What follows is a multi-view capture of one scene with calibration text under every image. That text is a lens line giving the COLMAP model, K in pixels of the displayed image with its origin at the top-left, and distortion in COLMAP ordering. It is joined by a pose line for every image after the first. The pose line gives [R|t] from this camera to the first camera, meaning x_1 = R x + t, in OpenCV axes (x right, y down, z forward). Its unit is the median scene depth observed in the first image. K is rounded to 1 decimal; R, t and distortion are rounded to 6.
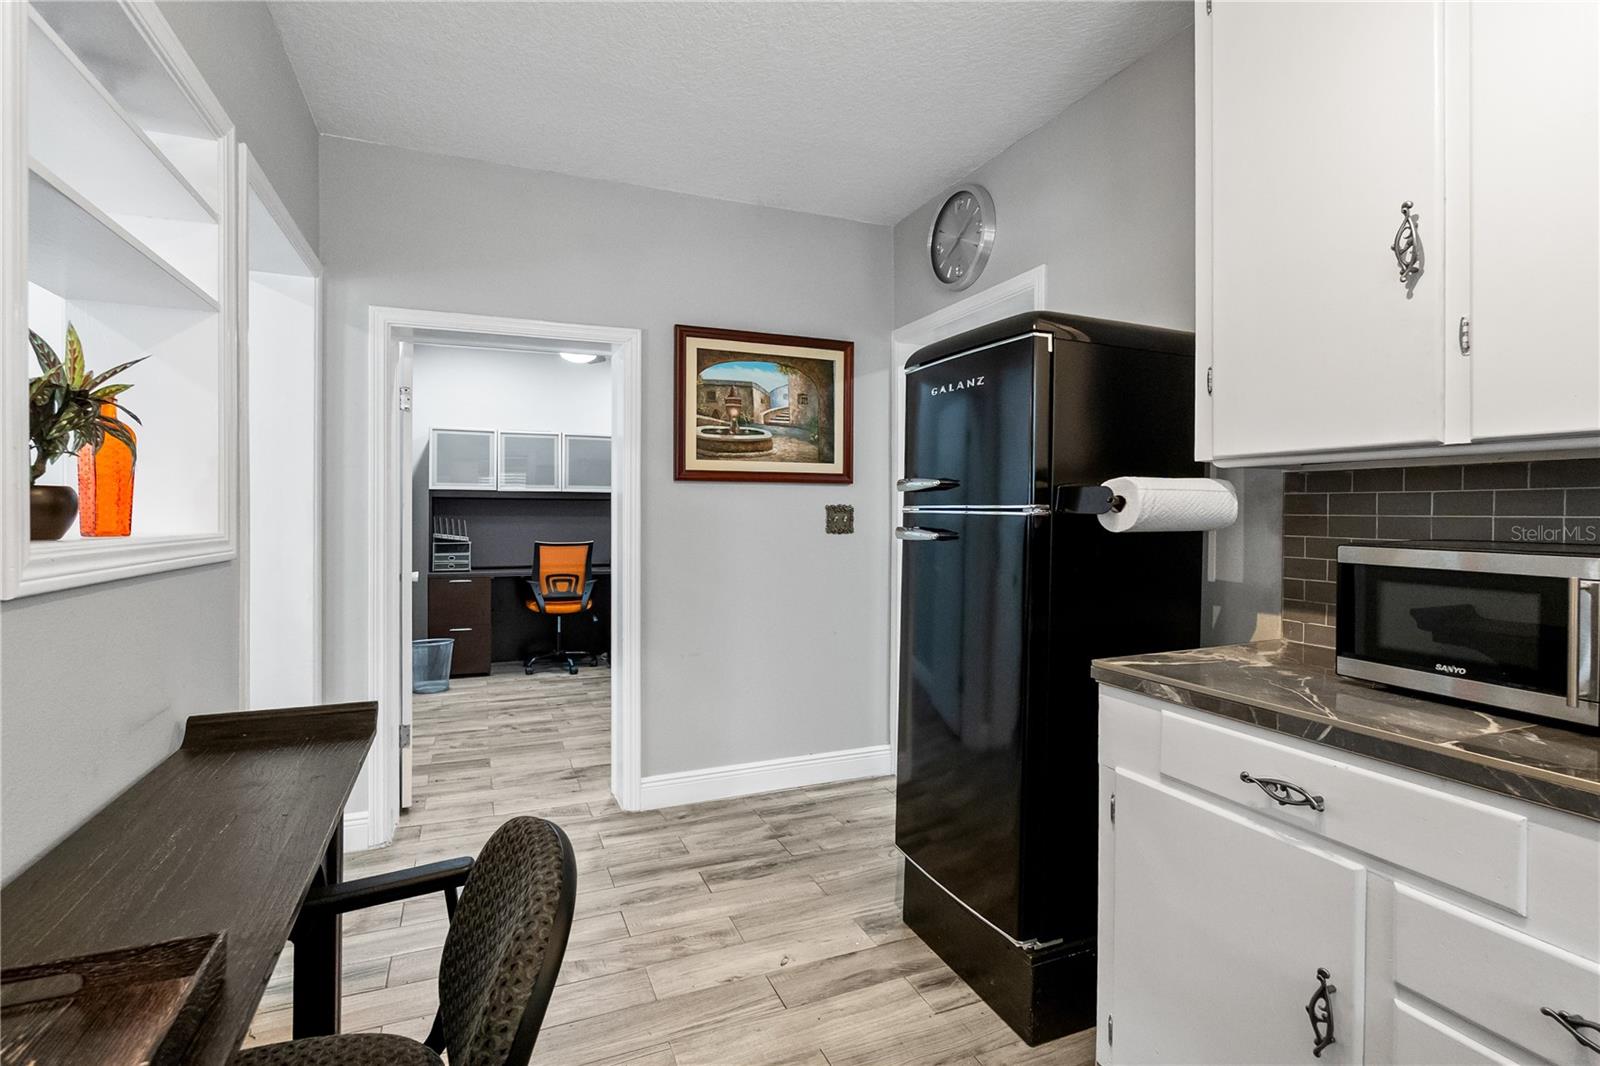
lens RADIAL K [[750.5, 0, 806.1], [0, 750.5, 508.0], [0, 0, 1]] dist [0.000480, 0.000330]
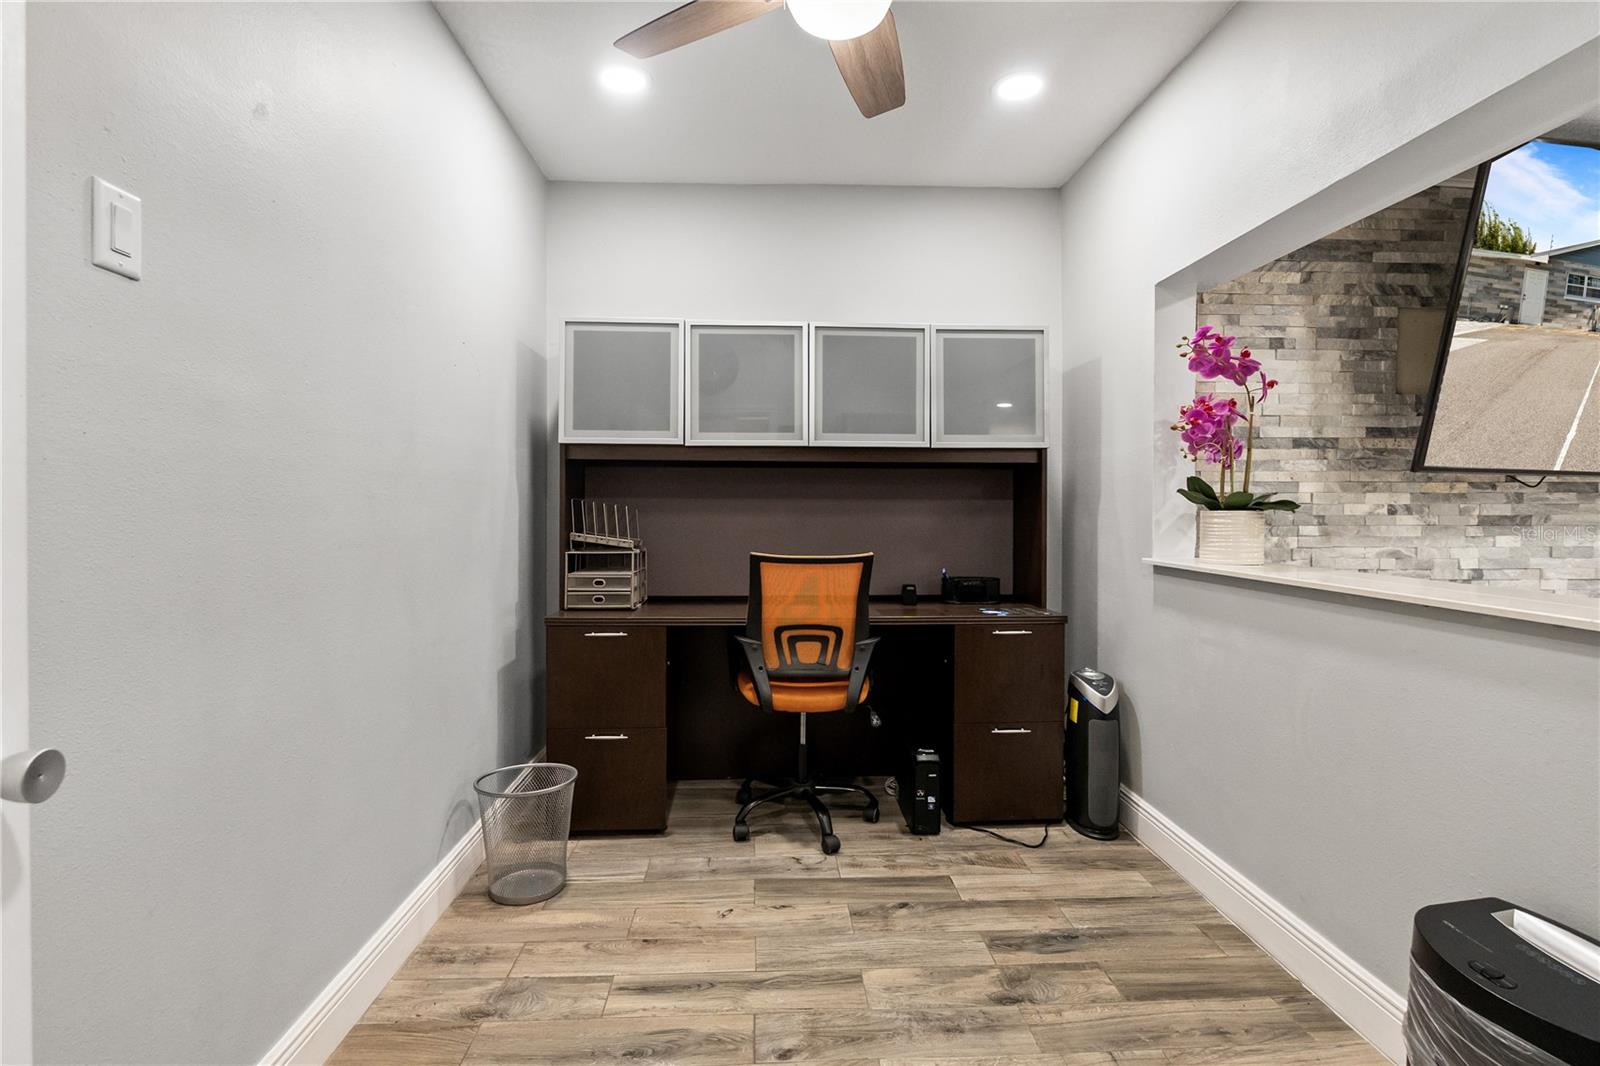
lens RADIAL K [[750.5, 0, 806.1], [0, 750.5, 508.0], [0, 0, 1]] dist [0.000480, 0.000330]
pose [[0.939643, 0.005532, -0.342111, -0.170082], [-0.004467, 0.999982, 0.003903, 0.014843], [0.342126, -0.002139, 0.939652, 0.571114]]
